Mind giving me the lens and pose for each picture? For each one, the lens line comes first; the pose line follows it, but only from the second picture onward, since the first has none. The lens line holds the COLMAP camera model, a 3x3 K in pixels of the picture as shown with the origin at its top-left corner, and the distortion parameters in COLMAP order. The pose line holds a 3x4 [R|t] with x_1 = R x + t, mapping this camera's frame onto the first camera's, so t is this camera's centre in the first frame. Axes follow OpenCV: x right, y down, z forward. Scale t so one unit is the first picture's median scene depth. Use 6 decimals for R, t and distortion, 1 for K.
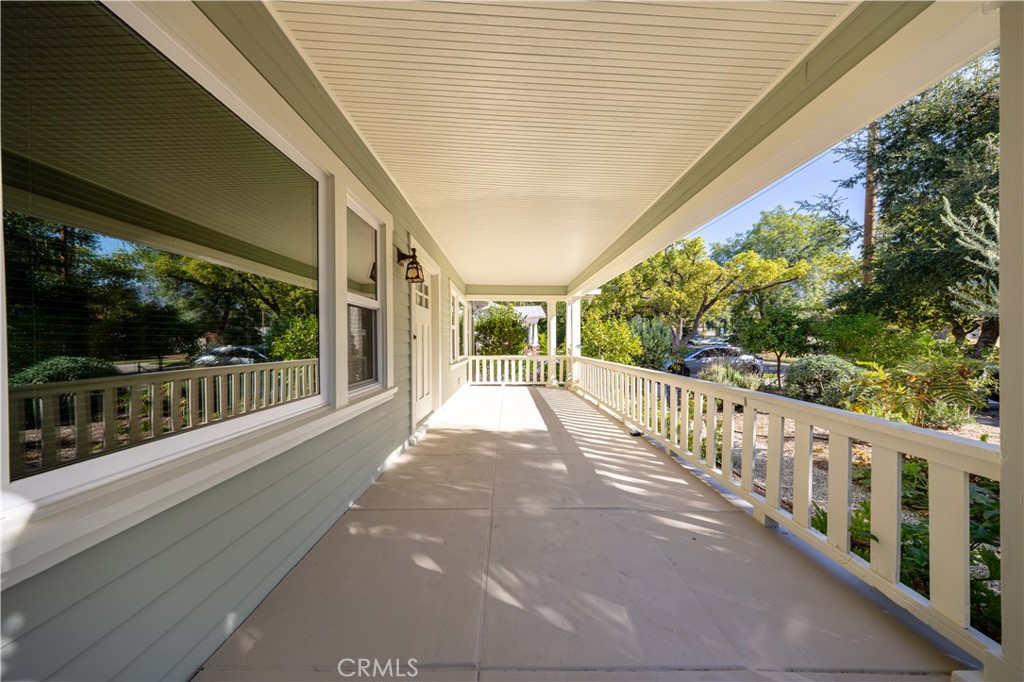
lens RADIAL K [[296.5, 0, 524.2], [0, 296.5, 344.9], [0, 0, 1]] dist [0.000679, -0.000010]
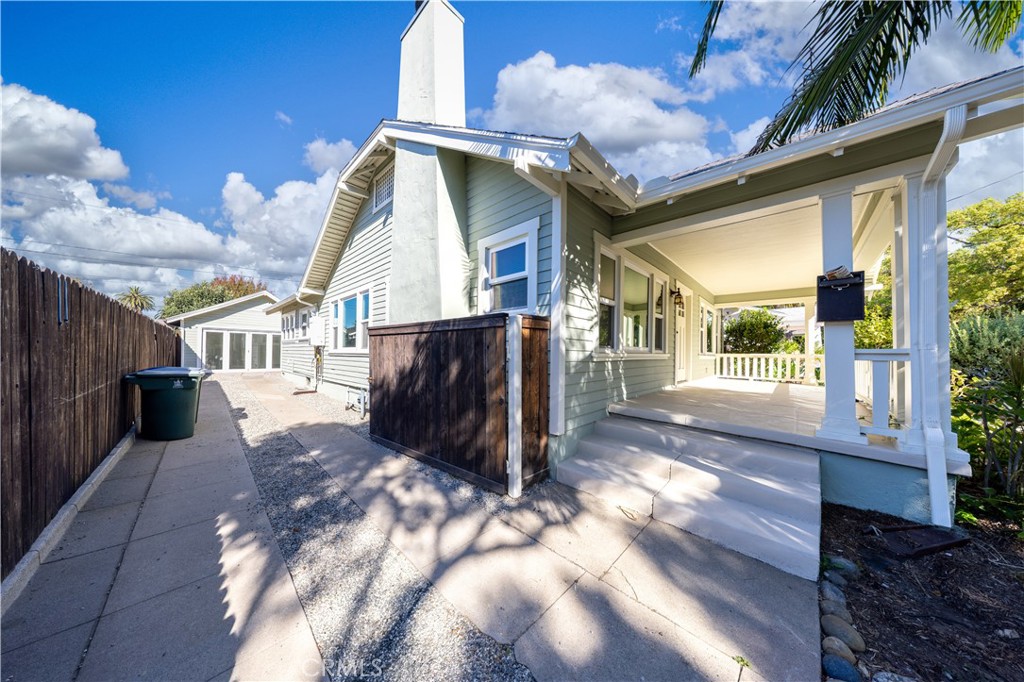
lens RADIAL K [[296.5, 0, 524.2], [0, 296.5, 344.9], [0, 0, 1]] dist [0.000679, -0.000010]
pose [[0.706720, 0.003216, -0.707486, 0.117649], [-0.027699, 0.999349, -0.023125, 0.052475], [0.706951, 0.035940, 0.706349, -0.429368]]
